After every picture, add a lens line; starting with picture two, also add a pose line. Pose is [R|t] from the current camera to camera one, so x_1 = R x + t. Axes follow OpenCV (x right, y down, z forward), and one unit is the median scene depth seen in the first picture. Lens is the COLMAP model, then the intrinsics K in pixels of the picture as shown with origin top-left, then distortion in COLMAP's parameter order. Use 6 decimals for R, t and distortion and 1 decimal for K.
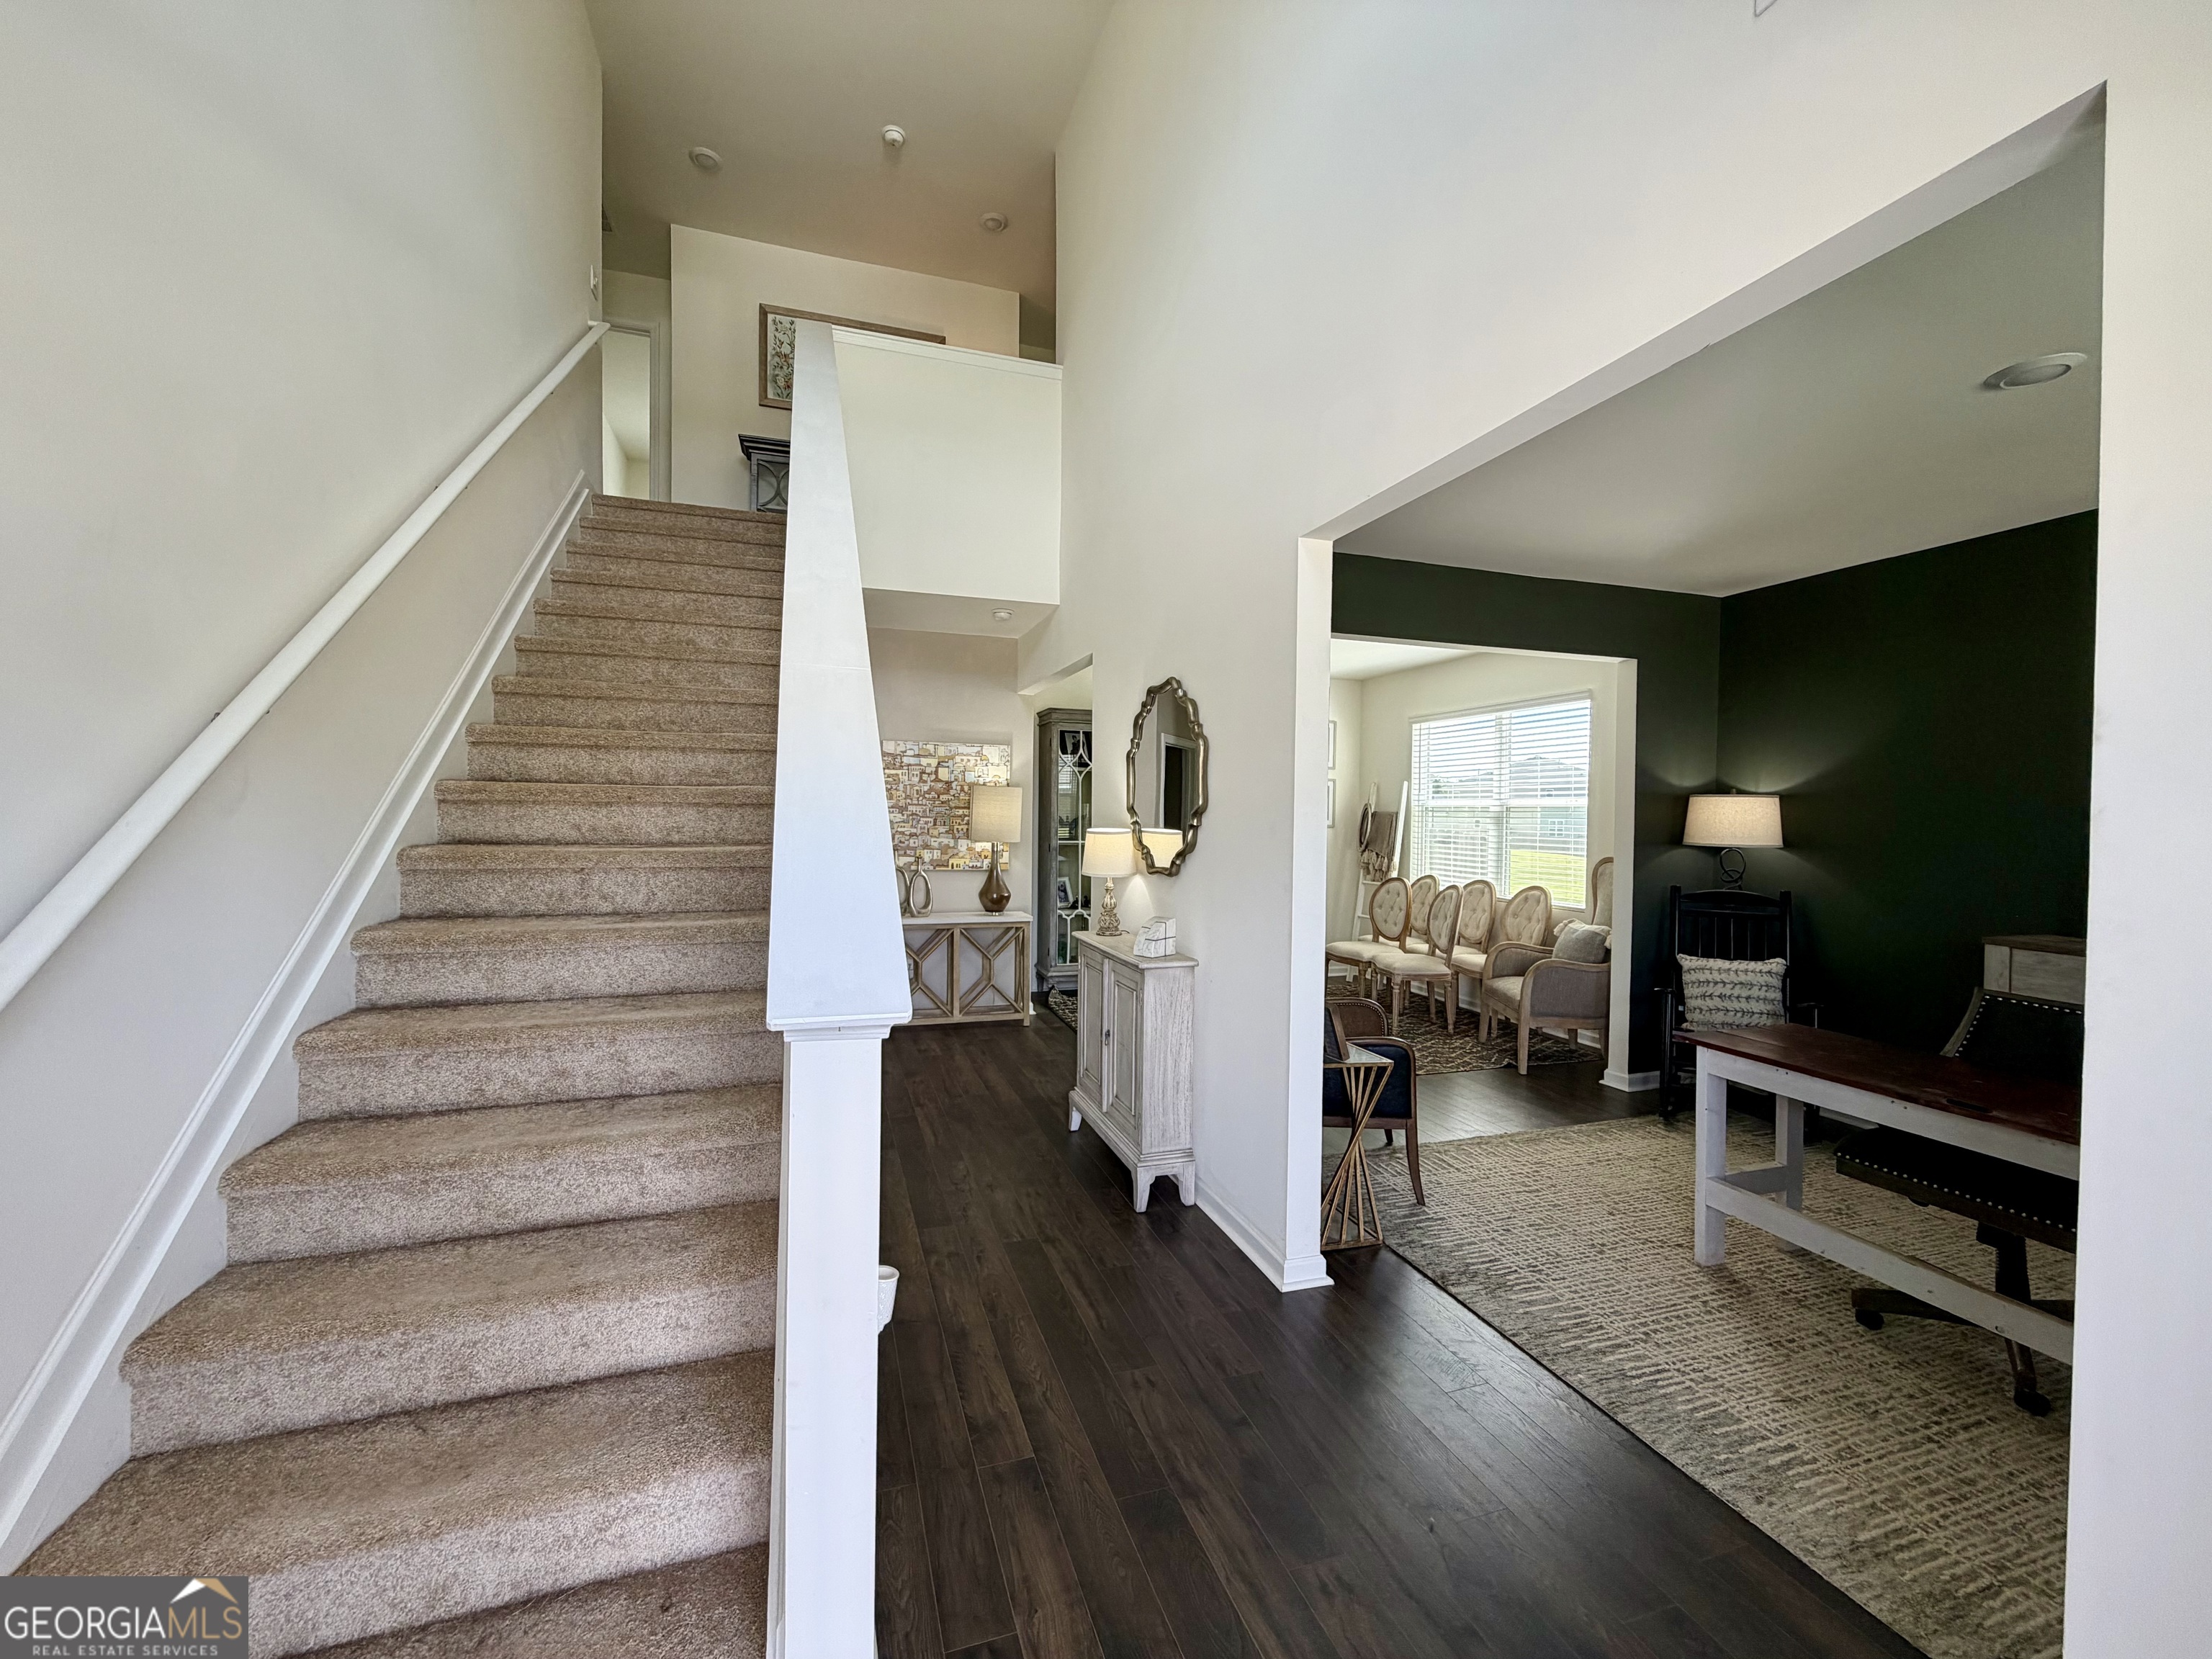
lens RADIAL K [[883.2, 0, 1106.0], [0, 883.2, 824.6], [0, 0, 1]] dist [0.001169, 0.000008]
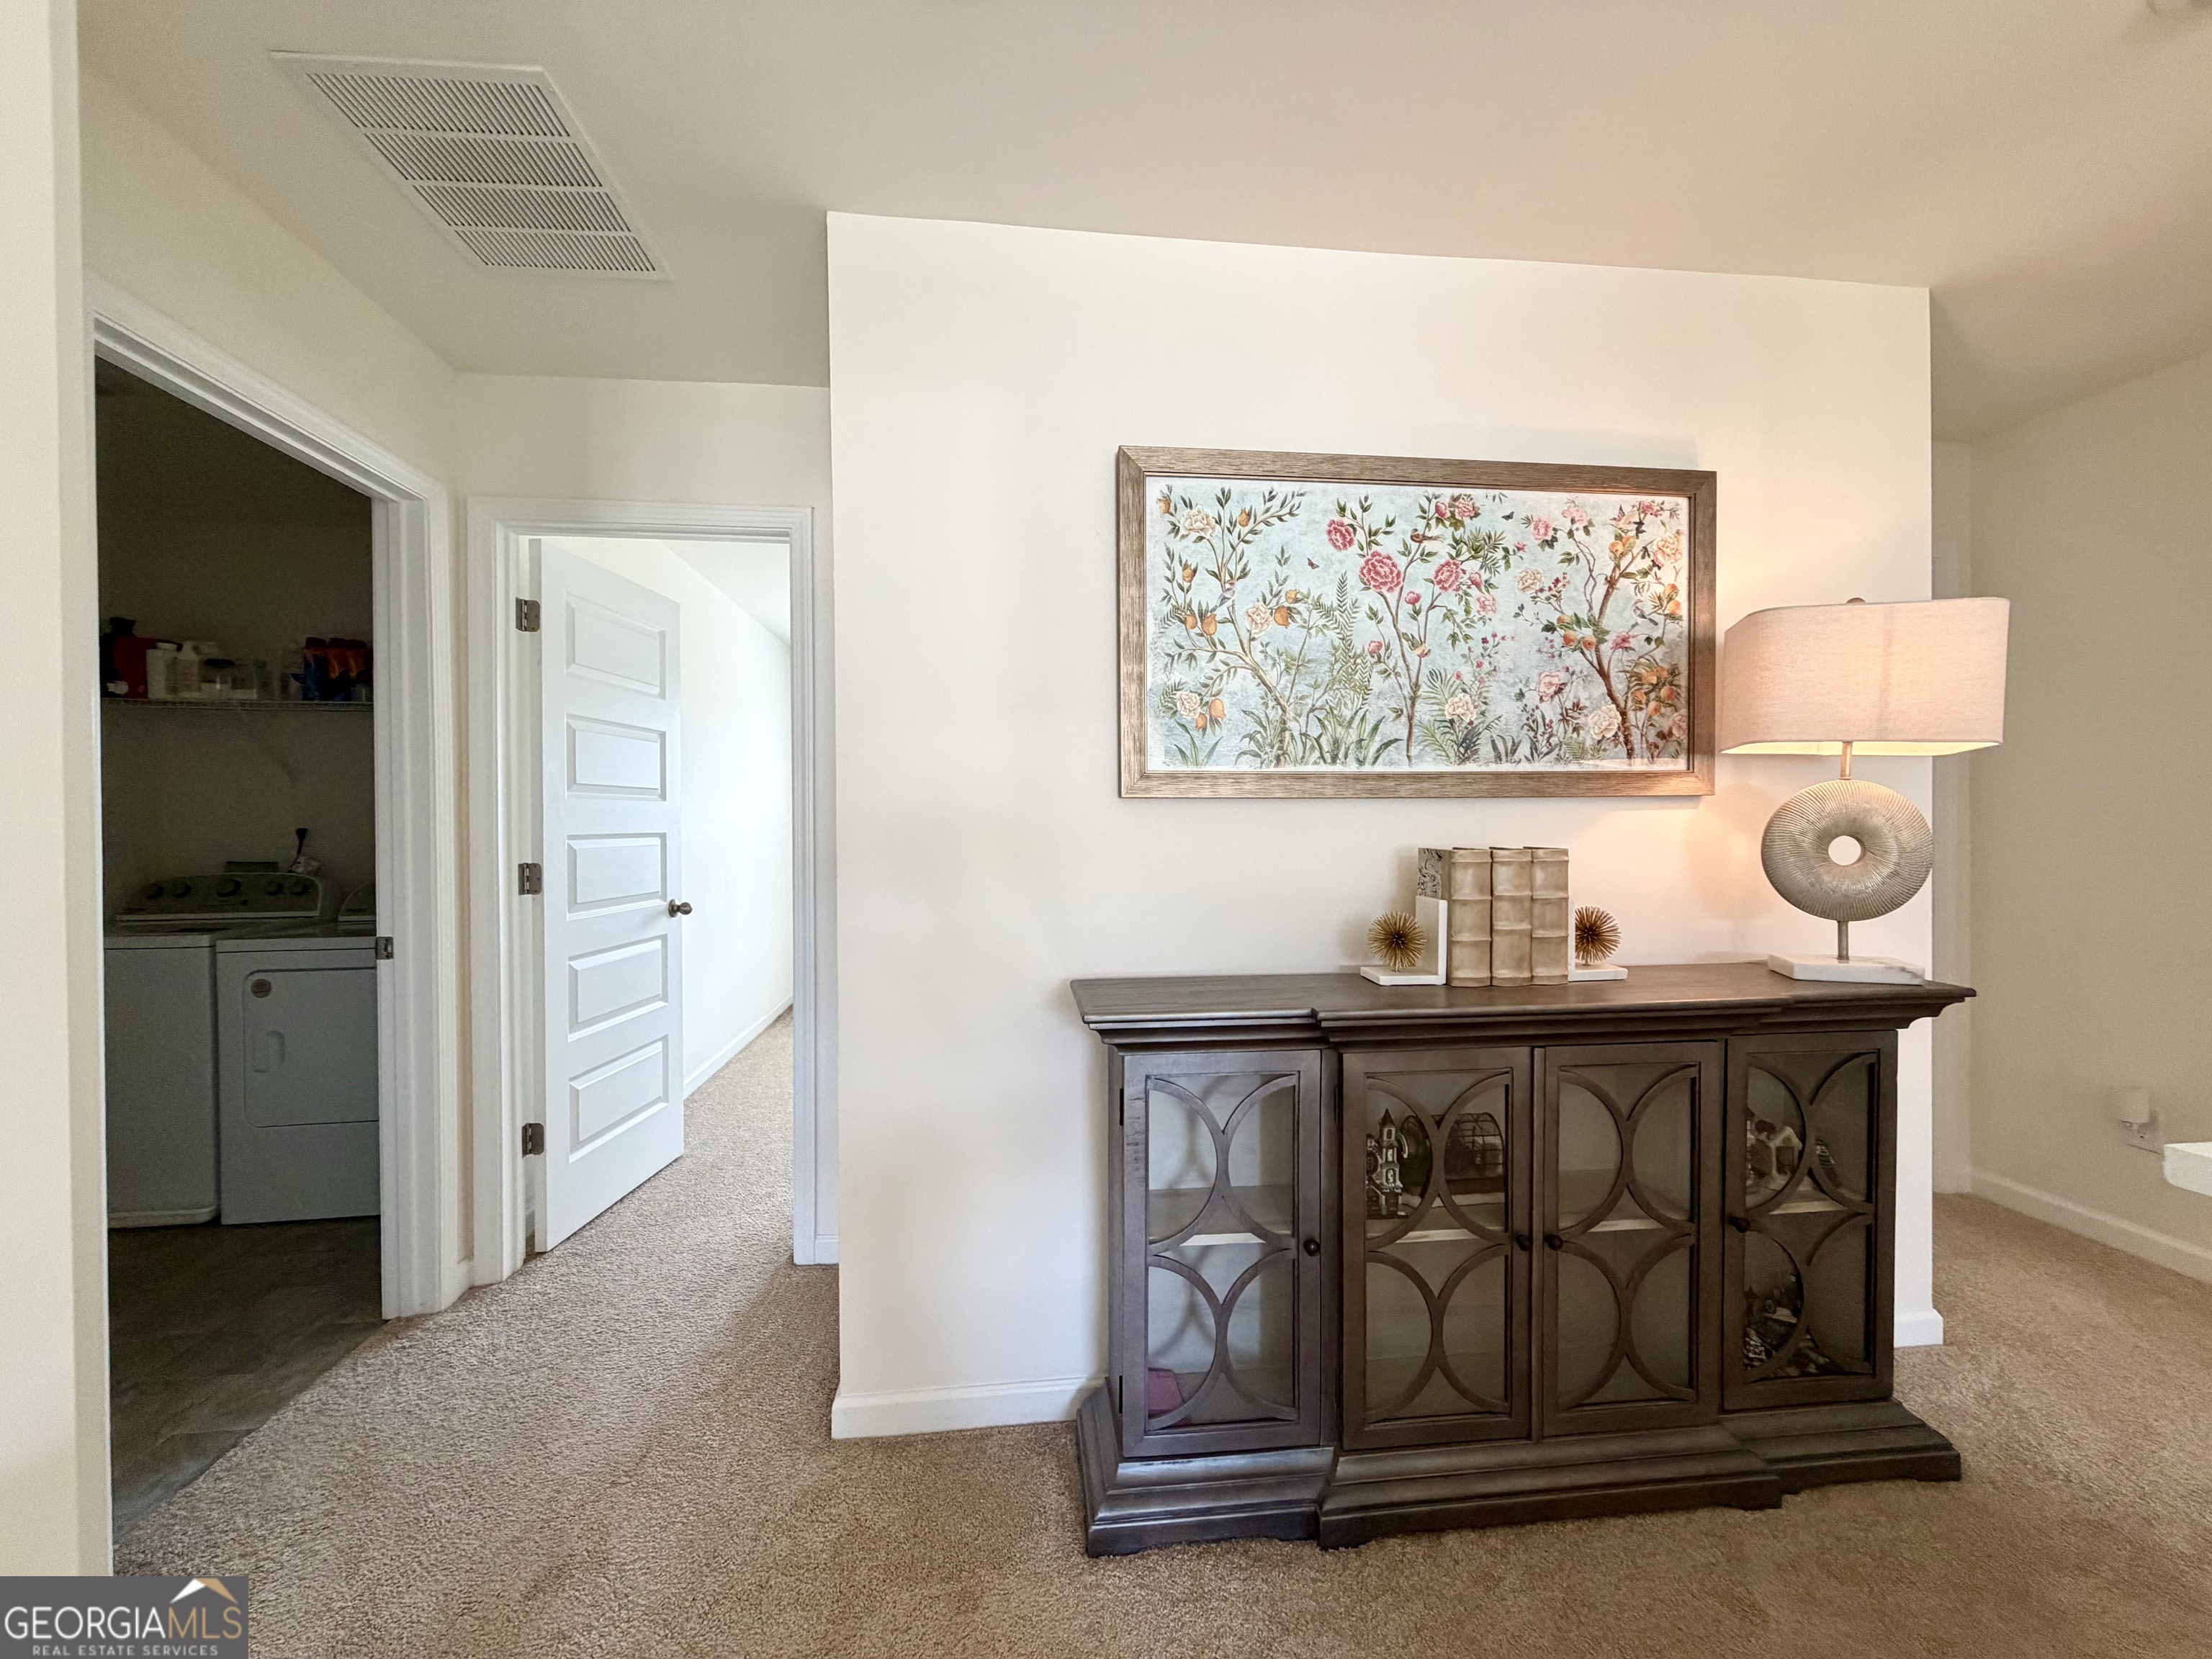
lens RADIAL K [[883.2, 0, 1109.5], [0, 883.2, 831.2], [0, 0, 1]] dist [0.001169, 0.000008]
pose [[0.977575, -0.008863, -0.210402, -0.333279], [0.009559, 0.999952, 0.002295, -0.461758], [0.210372, -0.004254, 0.977612, 0.711865]]
